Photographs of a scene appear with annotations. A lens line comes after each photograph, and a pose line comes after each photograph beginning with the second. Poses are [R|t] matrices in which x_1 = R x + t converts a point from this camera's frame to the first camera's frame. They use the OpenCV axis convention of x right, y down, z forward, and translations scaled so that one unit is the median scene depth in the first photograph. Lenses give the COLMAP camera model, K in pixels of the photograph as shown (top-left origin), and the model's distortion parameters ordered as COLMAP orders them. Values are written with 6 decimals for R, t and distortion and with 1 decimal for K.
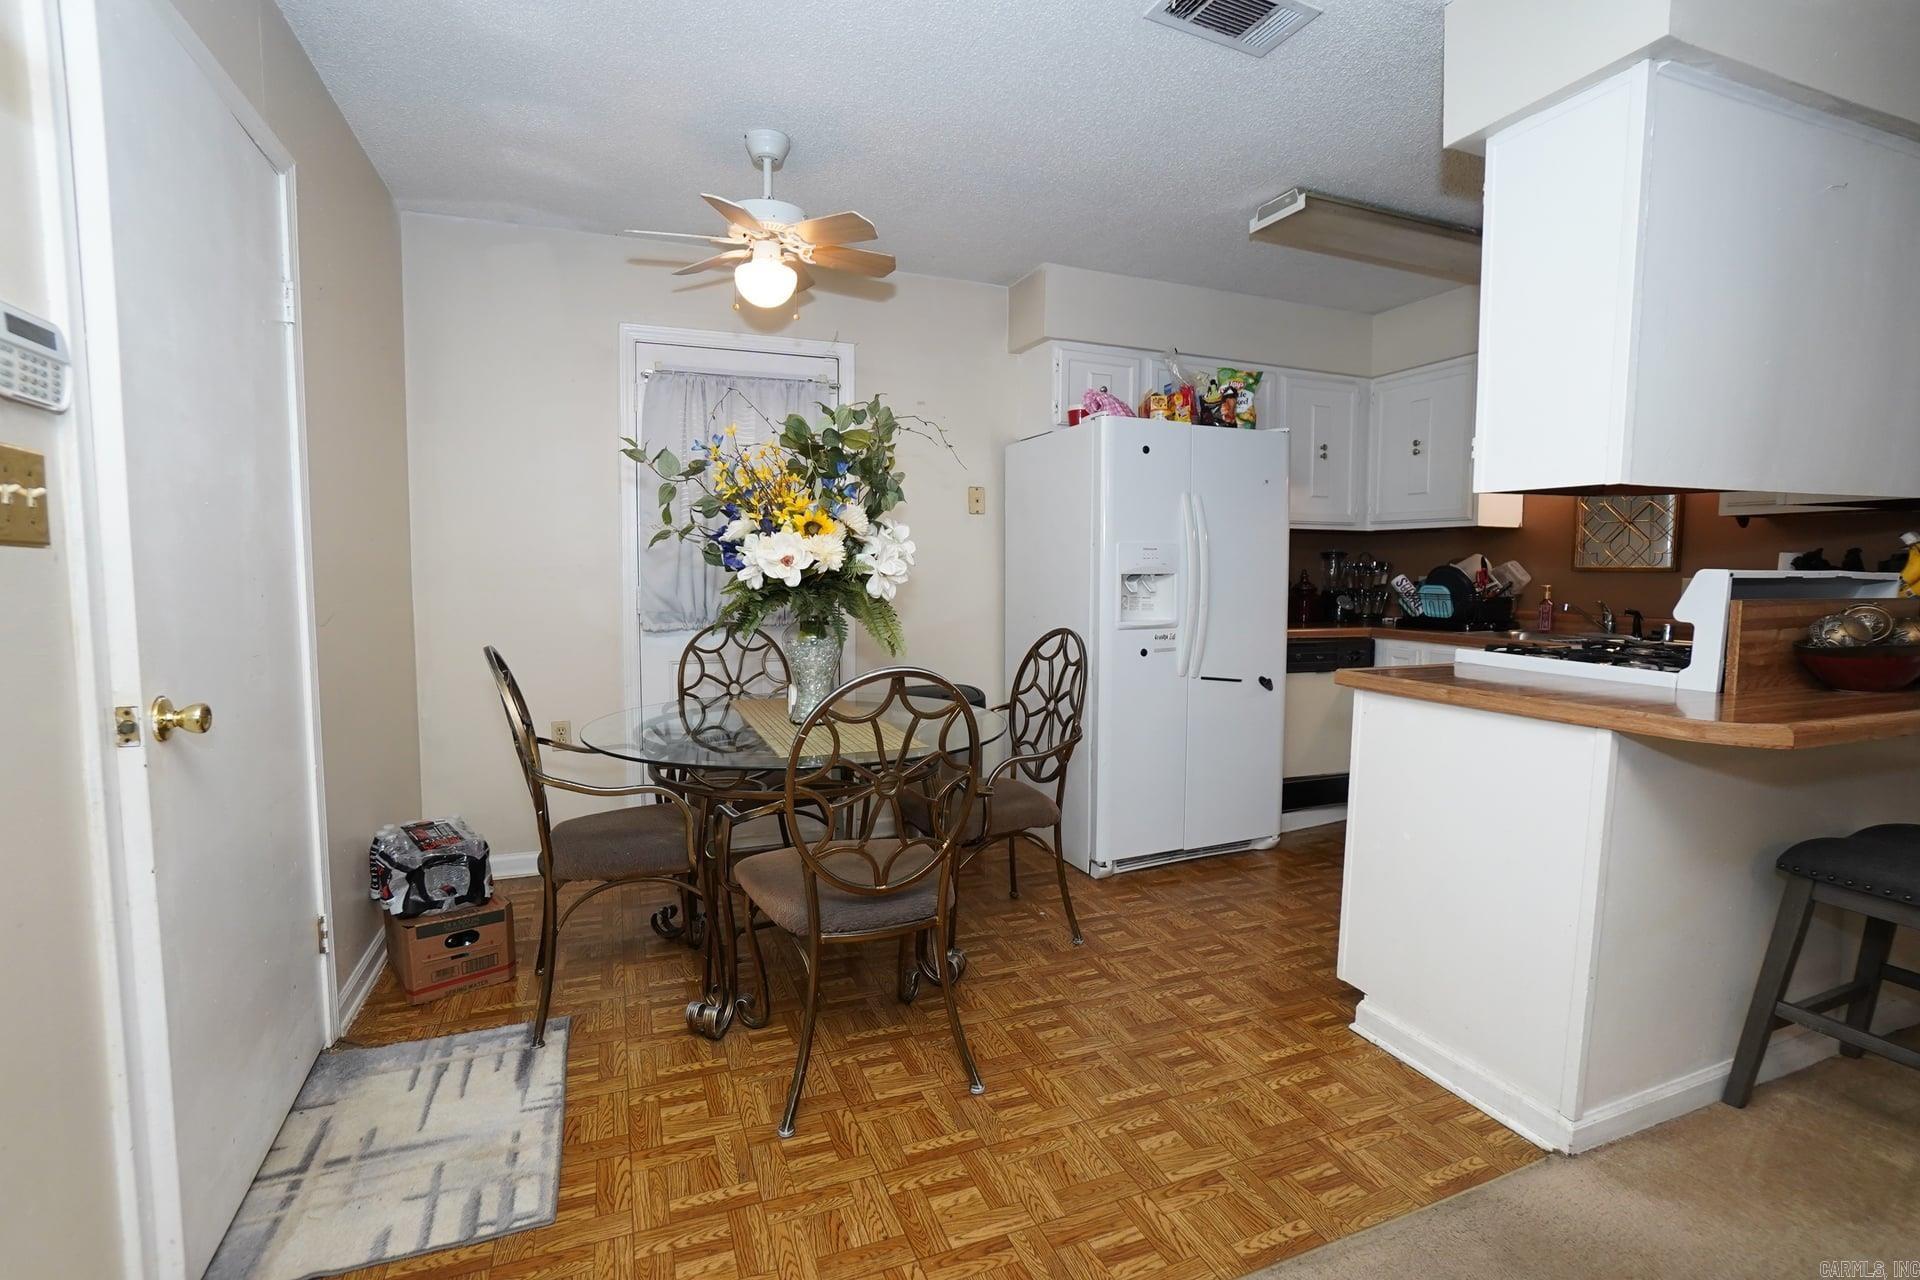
lens RADIAL K [[858.0, 0, 948.2], [0, 858.0, 638.8], [0, 0, 1]] dist [-0.064323, 0.025169]
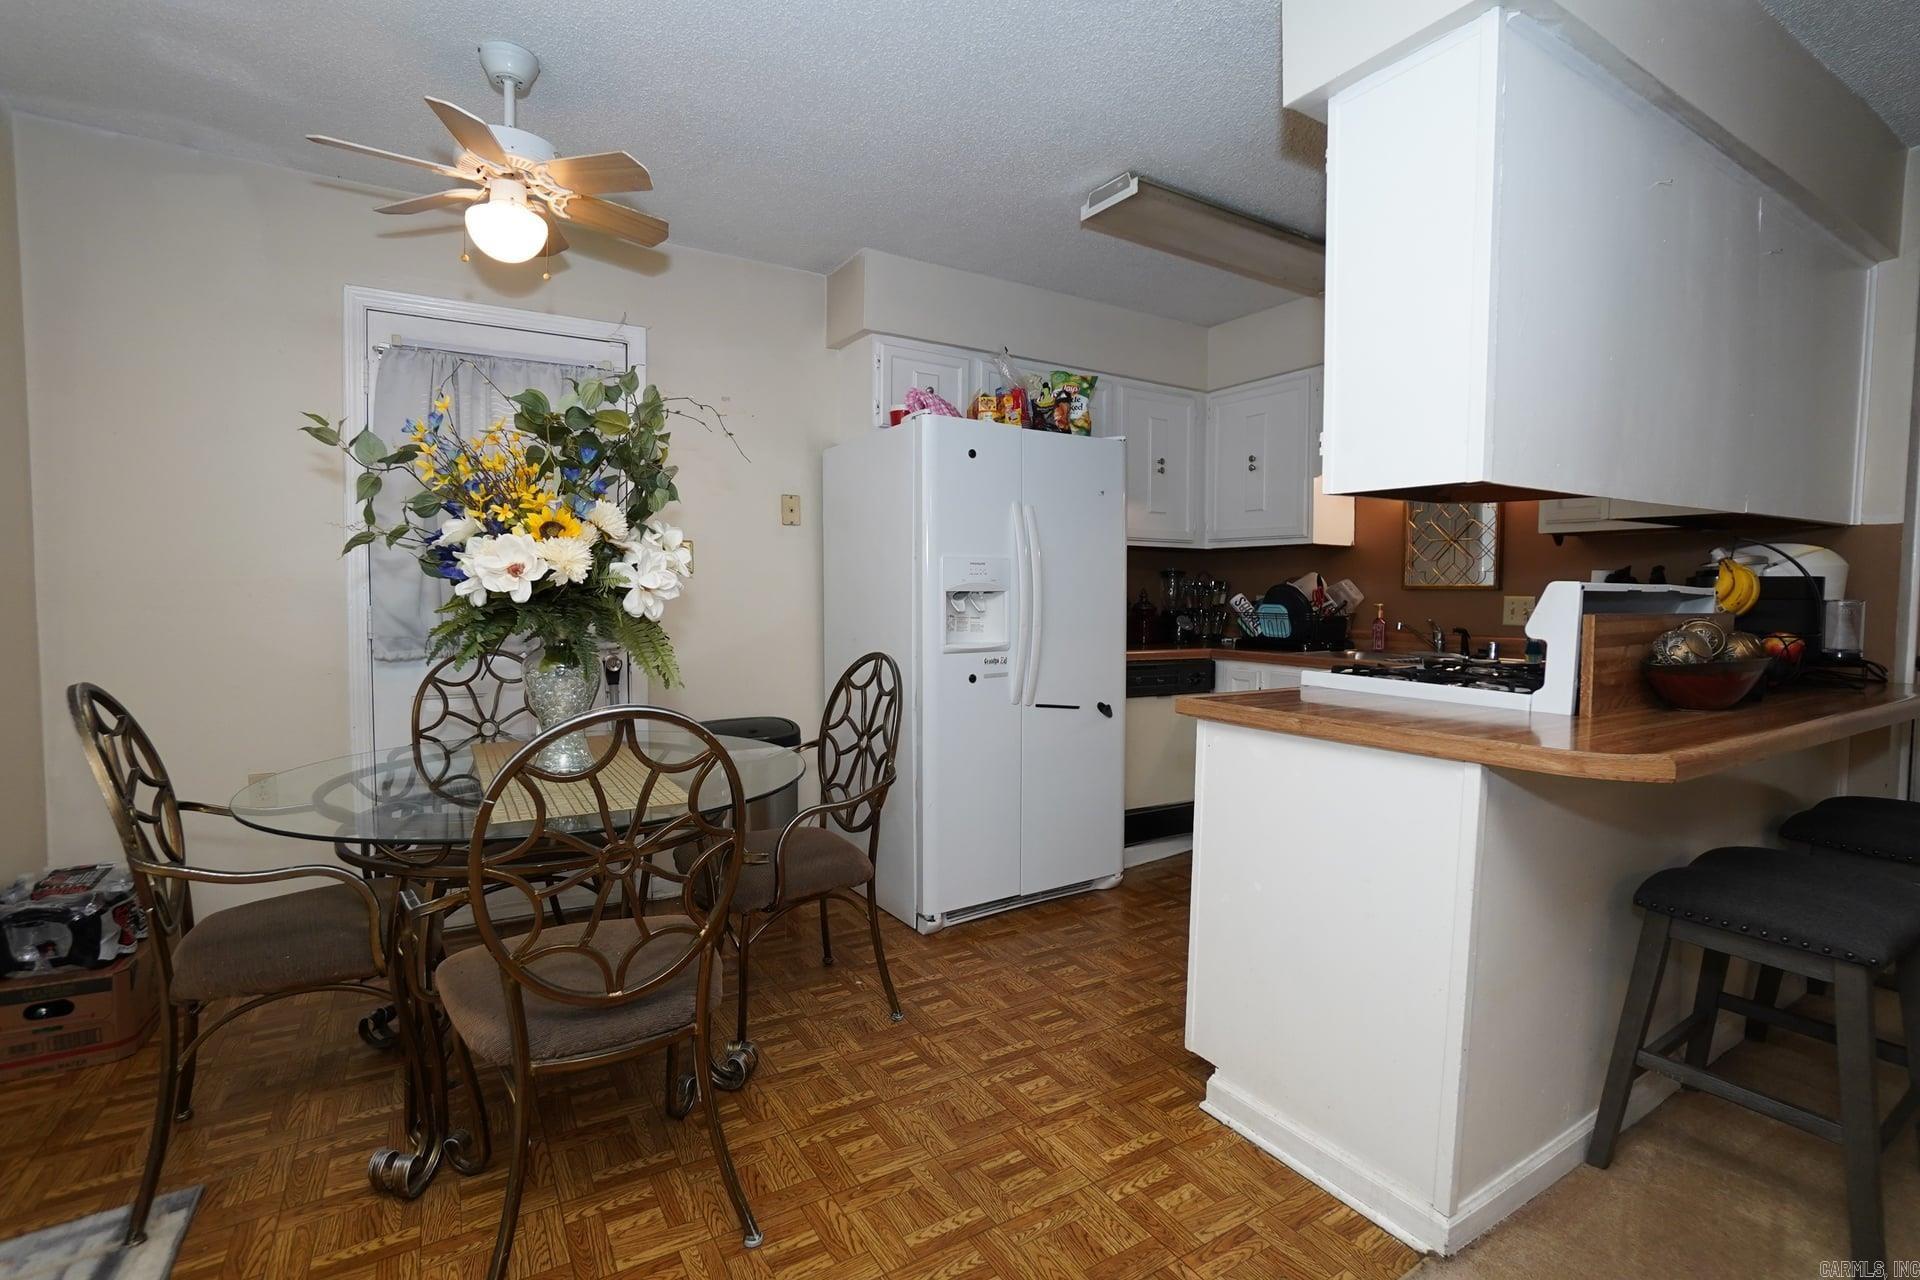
lens RADIAL K [[867.4, 0, 946.8], [0, 867.4, 640.1], [0, 0, 1]] dist [-0.066435, 0.028546]
pose [[0.985635, -0.006550, 0.168763, 0.065205], [0.011081, 0.999603, -0.025916, -0.001510], [-0.168526, 0.027414, 0.985316, 0.142626]]
